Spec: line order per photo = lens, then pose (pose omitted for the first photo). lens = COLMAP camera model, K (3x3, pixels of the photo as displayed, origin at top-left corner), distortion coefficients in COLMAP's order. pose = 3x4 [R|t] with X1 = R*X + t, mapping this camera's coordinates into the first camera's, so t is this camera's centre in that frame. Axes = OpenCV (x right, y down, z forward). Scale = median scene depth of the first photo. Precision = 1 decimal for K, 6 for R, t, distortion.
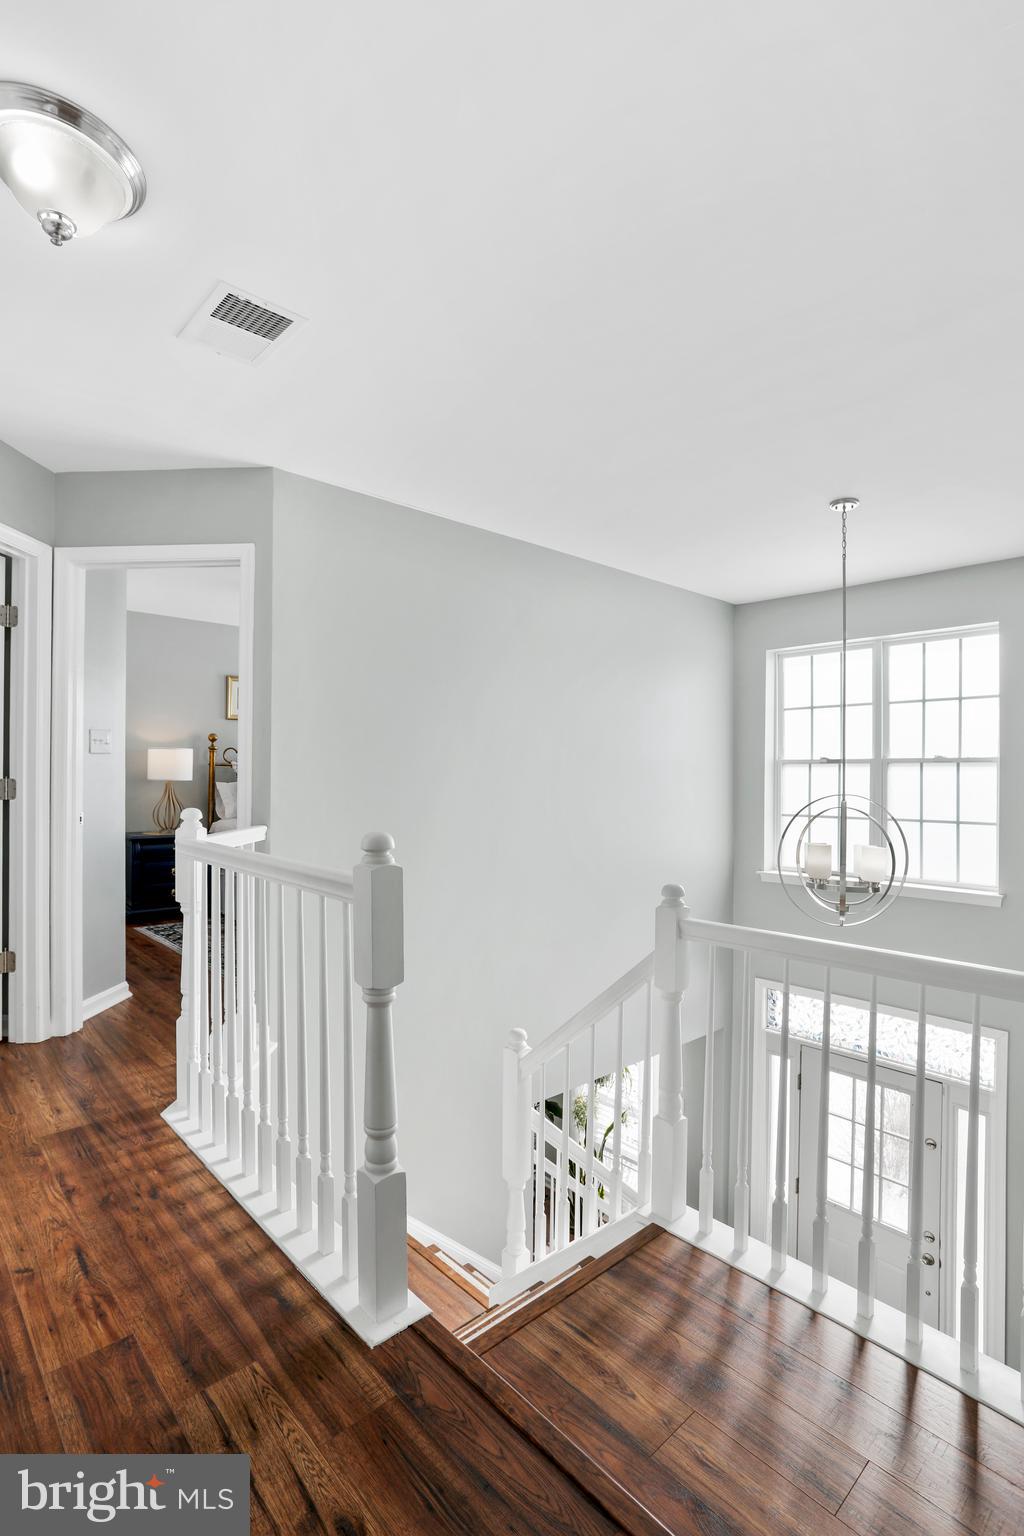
lens RADIAL K [[743.7, 0, 512.0], [0, 743.7, 768.0], [0, 0, 1]] dist [-0.010852, 0.000593]
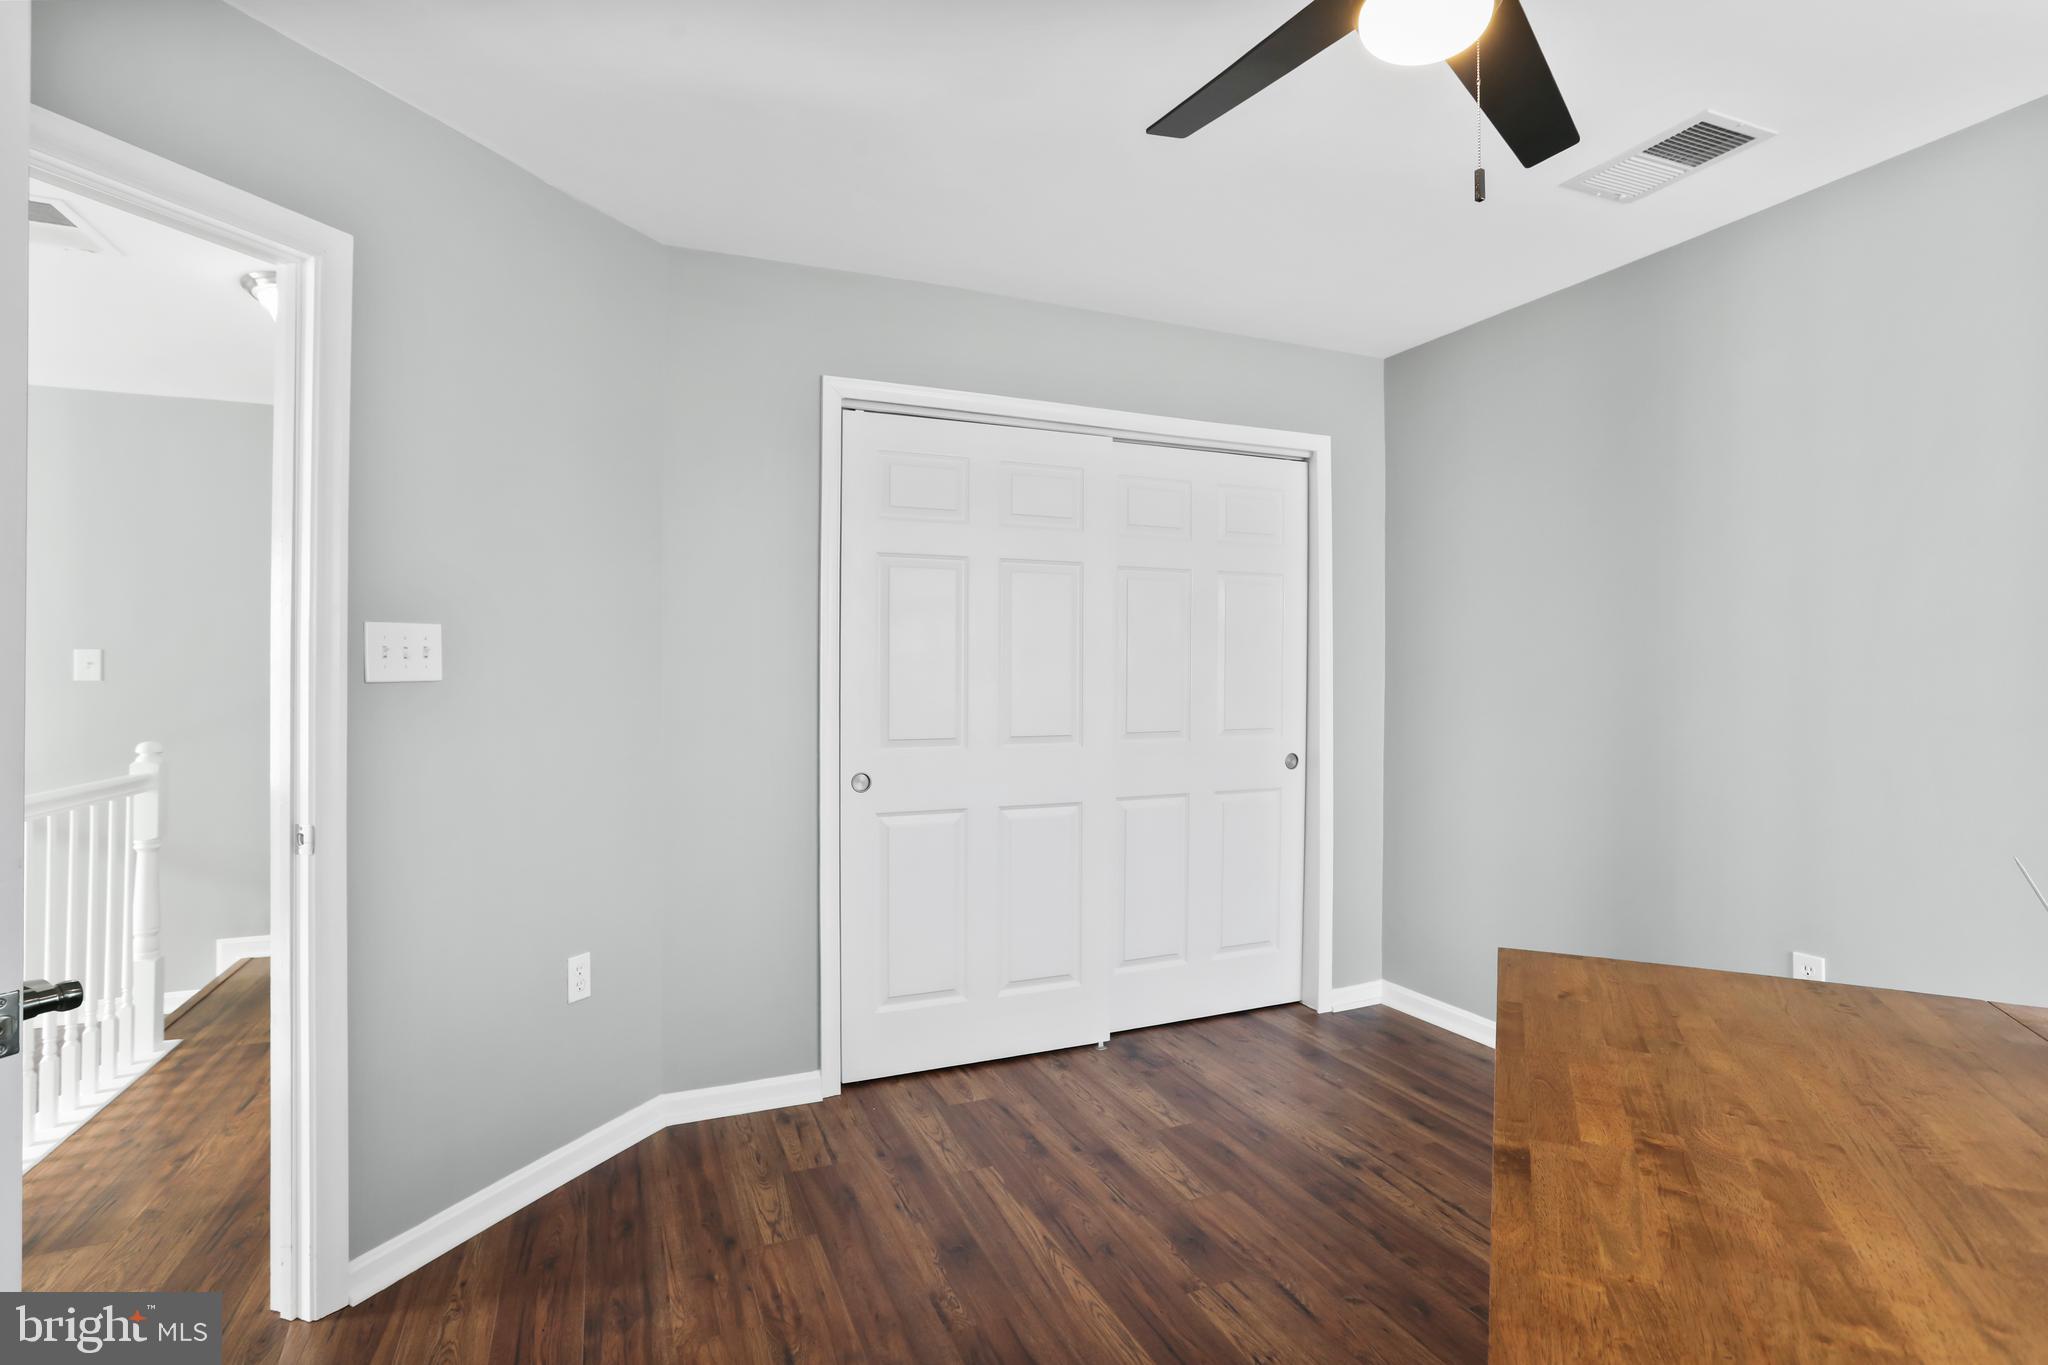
lens RADIAL K [[991.6, 0, 1024.0], [0, 991.6, 682.5], [0, 0, 1]] dist [-0.010852, 0.000593]
pose [[-0.945647, -0.009093, 0.325067, -2.261538], [-0.012855, 0.999873, -0.009427, -0.036530], [-0.324940, -0.013093, -0.945644, 2.070034]]
